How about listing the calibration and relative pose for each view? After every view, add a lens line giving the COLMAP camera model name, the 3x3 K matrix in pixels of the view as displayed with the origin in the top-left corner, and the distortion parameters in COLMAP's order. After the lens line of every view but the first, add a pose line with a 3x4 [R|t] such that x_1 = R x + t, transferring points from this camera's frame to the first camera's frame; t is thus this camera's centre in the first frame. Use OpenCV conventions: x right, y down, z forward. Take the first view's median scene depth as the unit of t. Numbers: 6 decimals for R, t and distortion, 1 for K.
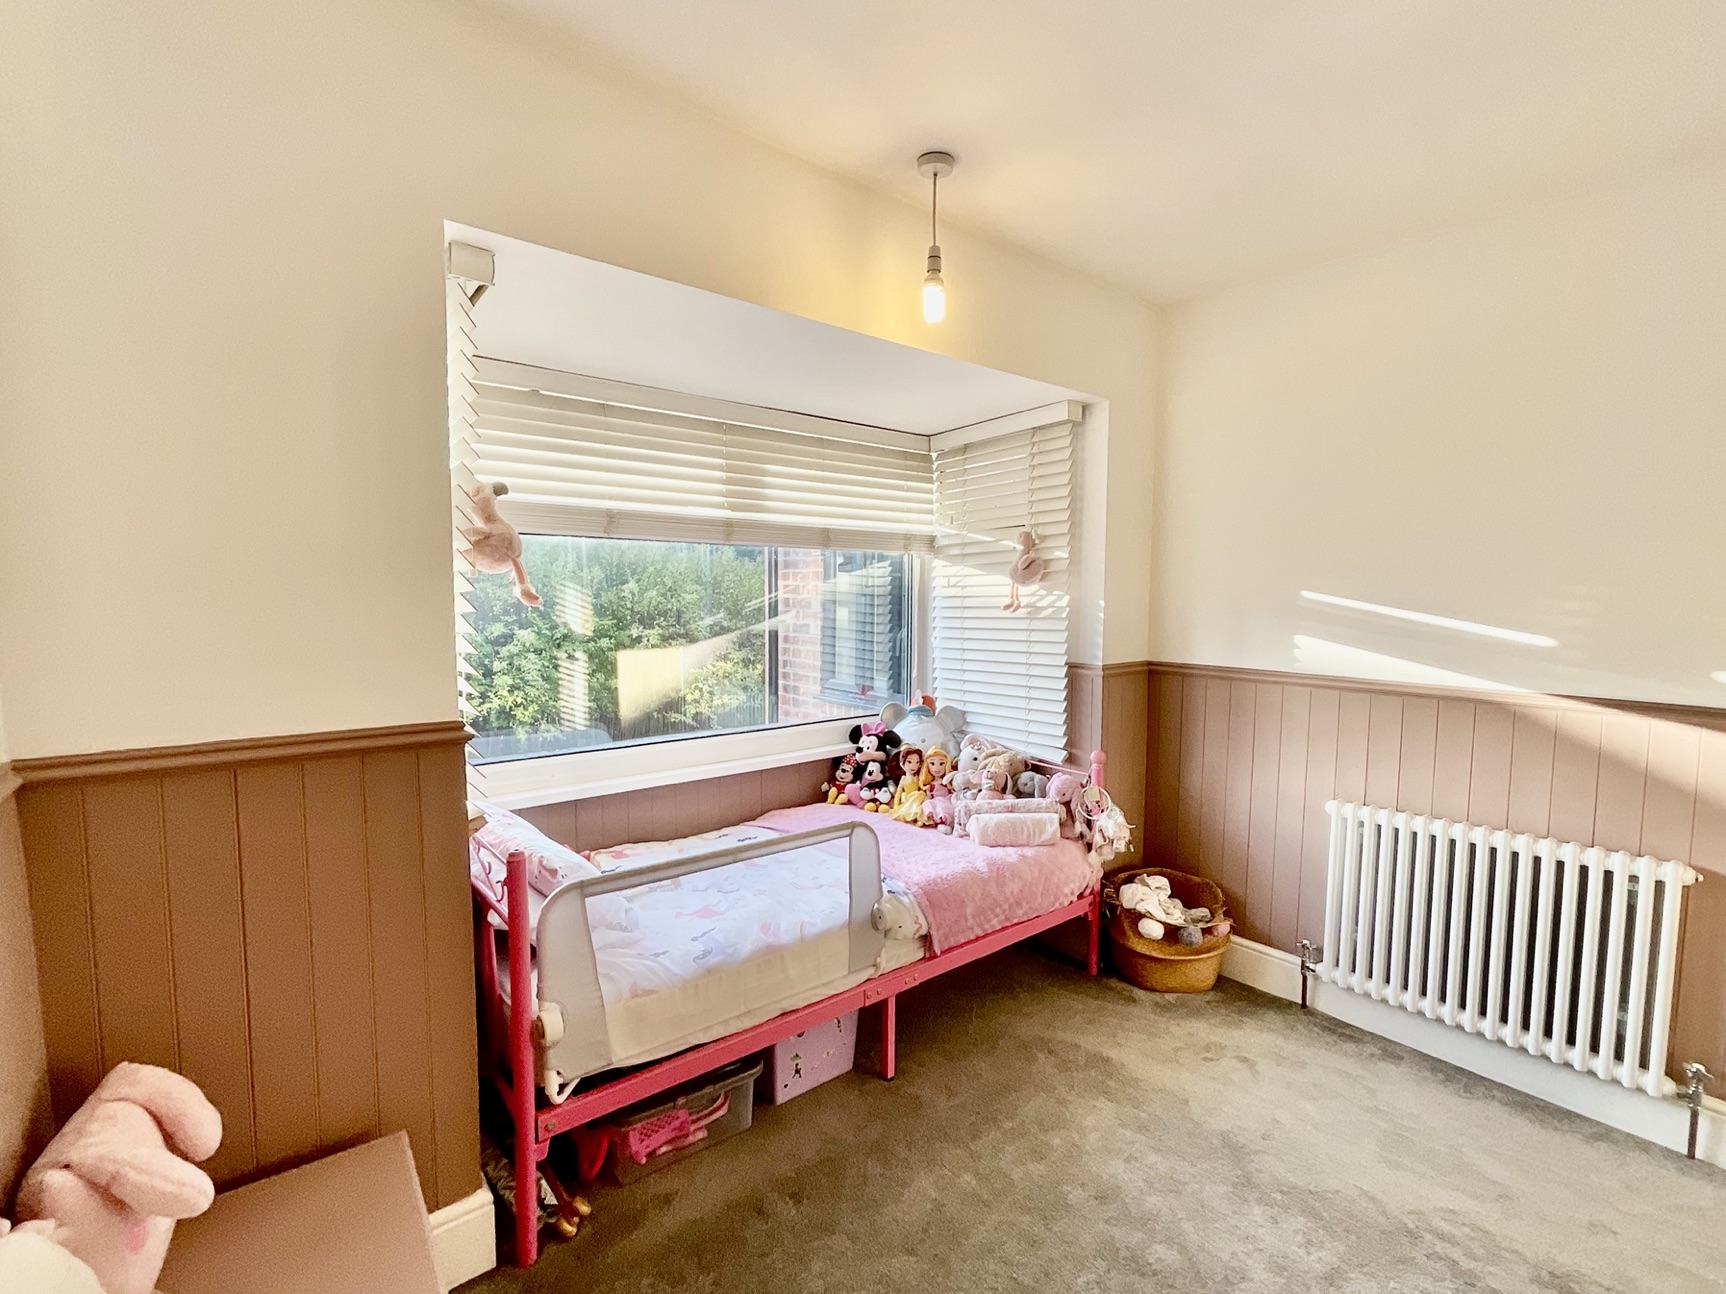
lens RADIAL K [[786.4, 0, 875.6], [0, 786.4, 648.5], [0, 0, 1]] dist [0.011671, -0.000575]
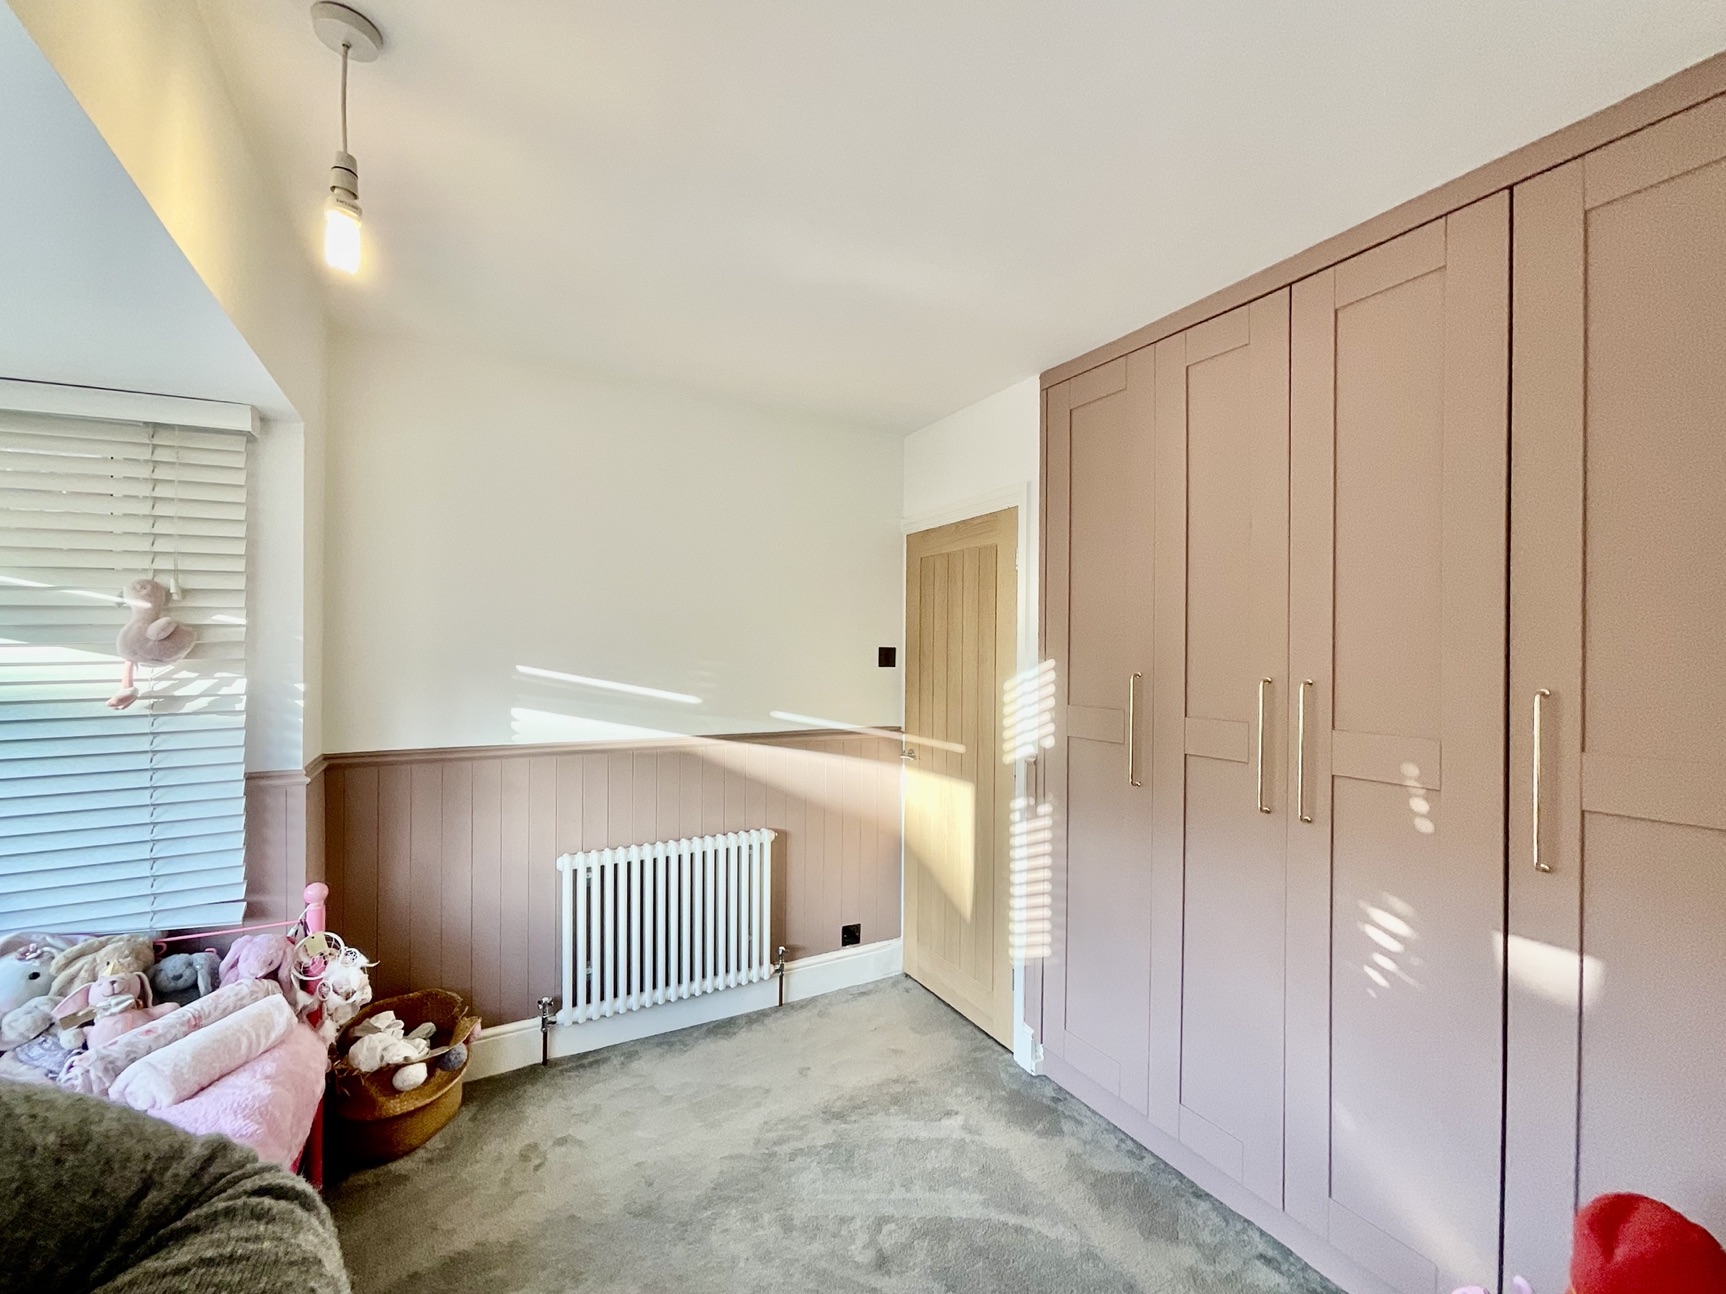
lens RADIAL K [[718.6, 0, 862.4], [0, 718.6, 655.1], [0, 0, 1]] dist [0.011668, 0.001331]
pose [[0.201484, -0.010410, 0.979436, -0.299597], [0.063847, 0.997956, -0.002527, -0.055298], [-0.977409, 0.063044, 0.201737, 0.355774]]
